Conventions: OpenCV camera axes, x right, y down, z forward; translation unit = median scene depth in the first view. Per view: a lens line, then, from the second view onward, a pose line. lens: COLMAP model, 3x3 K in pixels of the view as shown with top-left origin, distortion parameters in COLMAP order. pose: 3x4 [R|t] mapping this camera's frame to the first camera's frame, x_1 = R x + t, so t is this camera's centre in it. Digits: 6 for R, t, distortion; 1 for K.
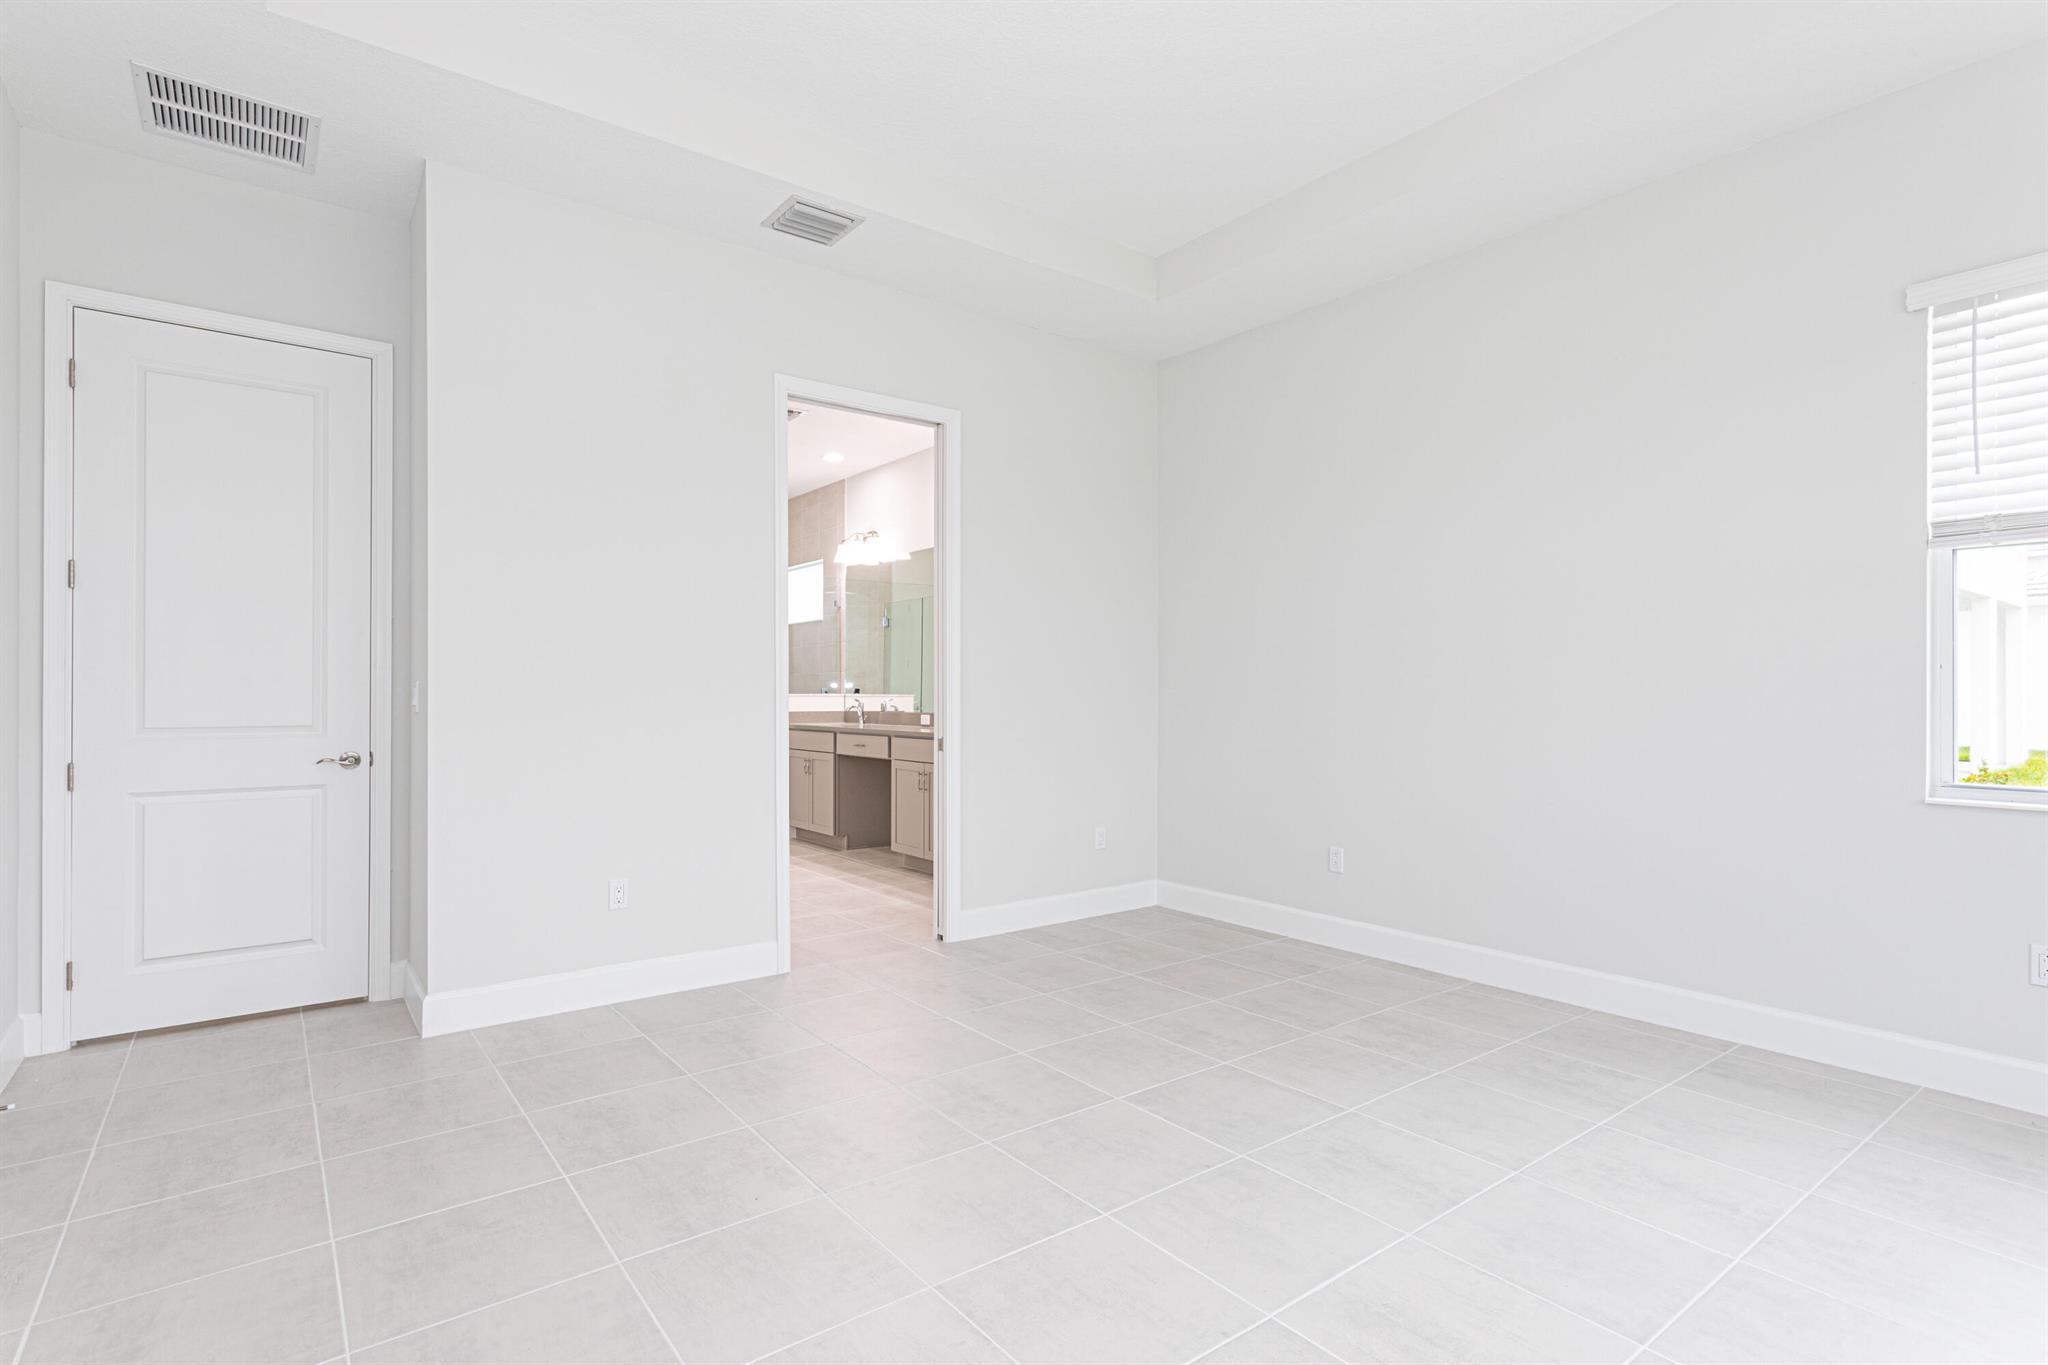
lens RADIAL K [[966.5, 0, 1032.6], [0, 966.5, 686.1], [0, 0, 1]] dist [0.001015, -0.000112]
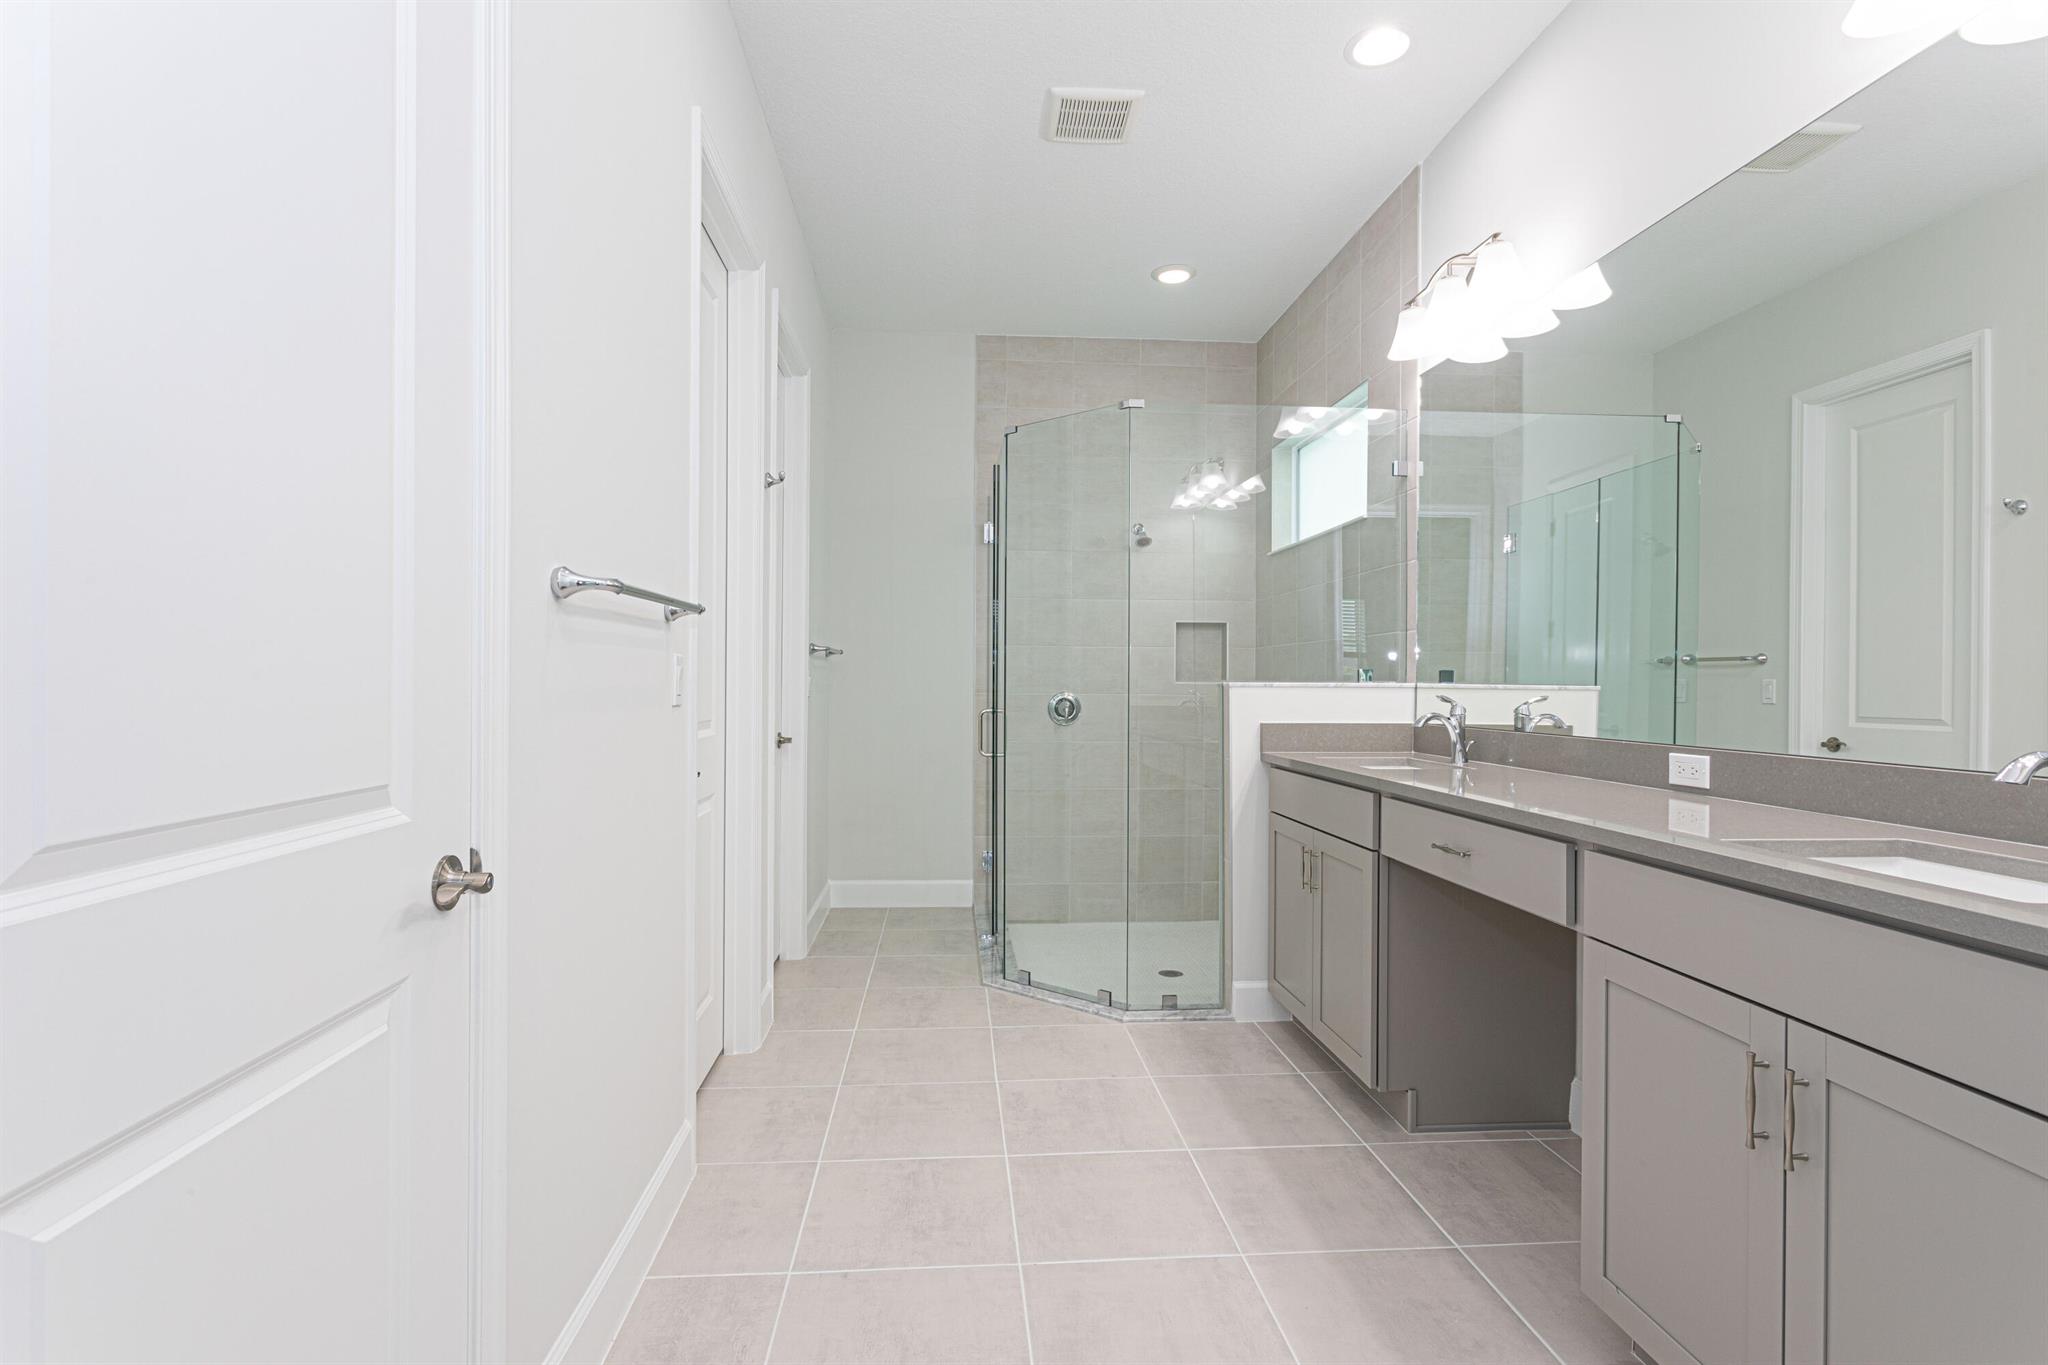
lens RADIAL K [[1001.4, 0, 1024.0], [0, 1001.4, 682.5], [0, 0, 1]] dist [-0.001451, 0.000194]
pose [[0.836547, 0.012530, -0.547751, -0.106642], [-0.001960, 0.999801, 0.019876, 0.000917], [0.547891, -0.015553, 0.836405, 0.589392]]
